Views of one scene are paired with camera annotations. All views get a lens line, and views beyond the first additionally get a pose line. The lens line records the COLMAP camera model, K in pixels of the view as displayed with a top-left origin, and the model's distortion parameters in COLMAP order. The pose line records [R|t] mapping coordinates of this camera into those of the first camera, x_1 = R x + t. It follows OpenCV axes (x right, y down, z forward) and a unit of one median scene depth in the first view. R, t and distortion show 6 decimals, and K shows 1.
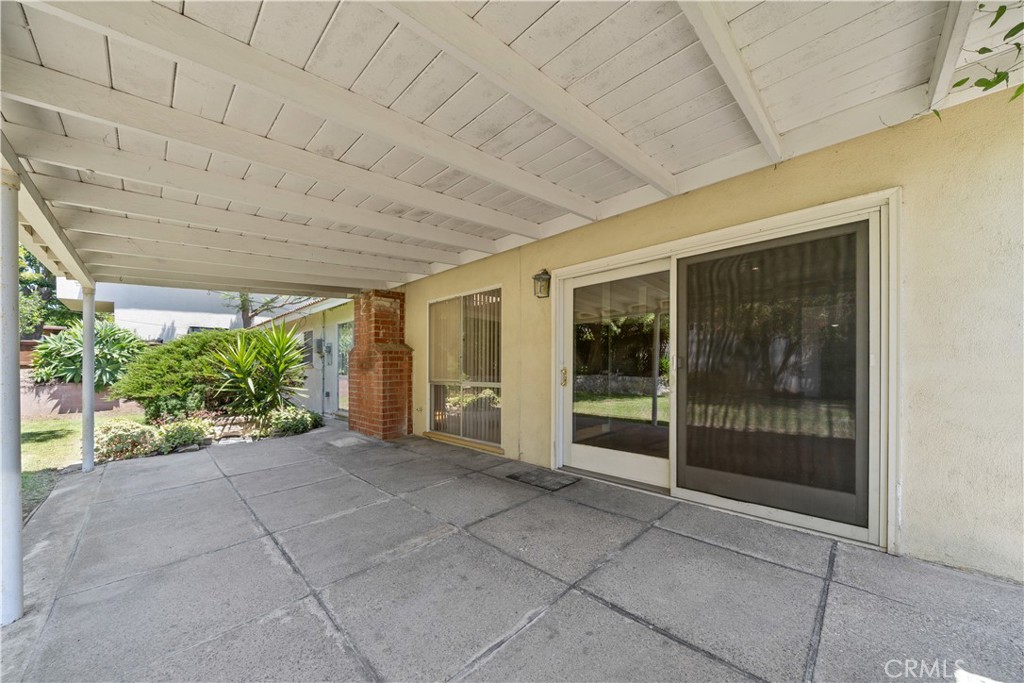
lens RADIAL K [[365.8, 0, 509.6], [0, 365.8, 365.6], [0, 0, 1]] dist [-0.000645, -0.000072]
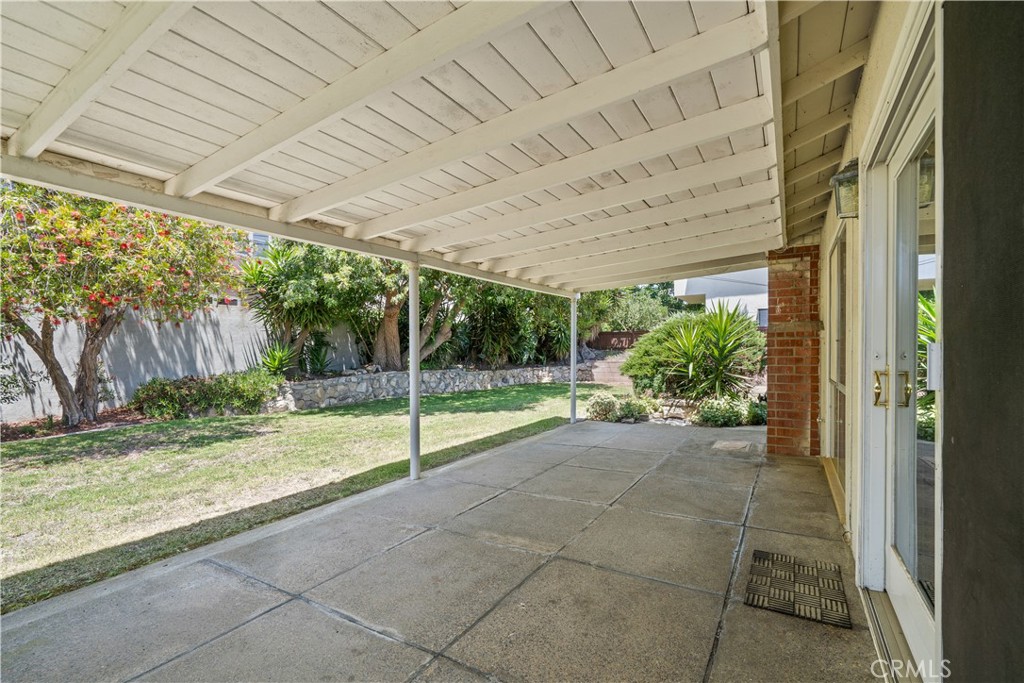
lens RADIAL K [[436.7, 0, 549.4], [0, 436.7, 344.1], [0, 0, 1]] dist [-0.001071, -0.000131]
pose [[0.275190, -0.005759, -0.961373, 0.472166], [0.002798, 0.999983, -0.005190, -0.017765], [0.961386, -0.001262, 0.275201, 0.410792]]
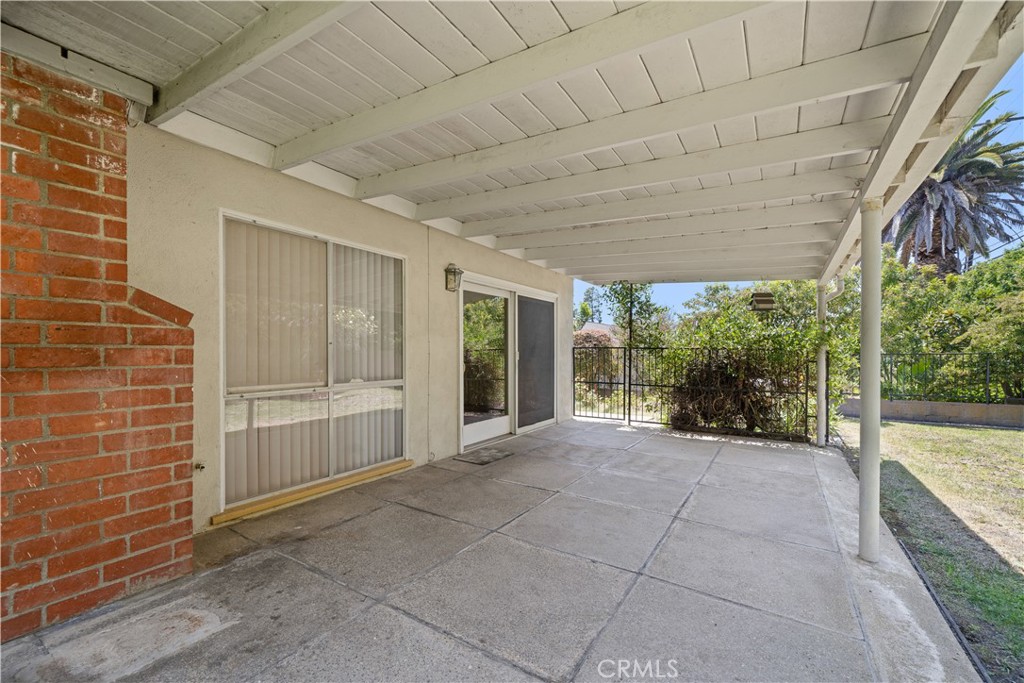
lens RADIAL K [[420.4, 0, 510.1], [0, 420.4, 362.5], [0, 0, 1]] dist [0.000887, 0.000062]
pose [[-0.212711, -0.004881, 0.977103, -0.981776], [0.007677, 0.999948, 0.006666, 0.005512], [-0.977085, 0.008920, -0.212662, 0.974061]]
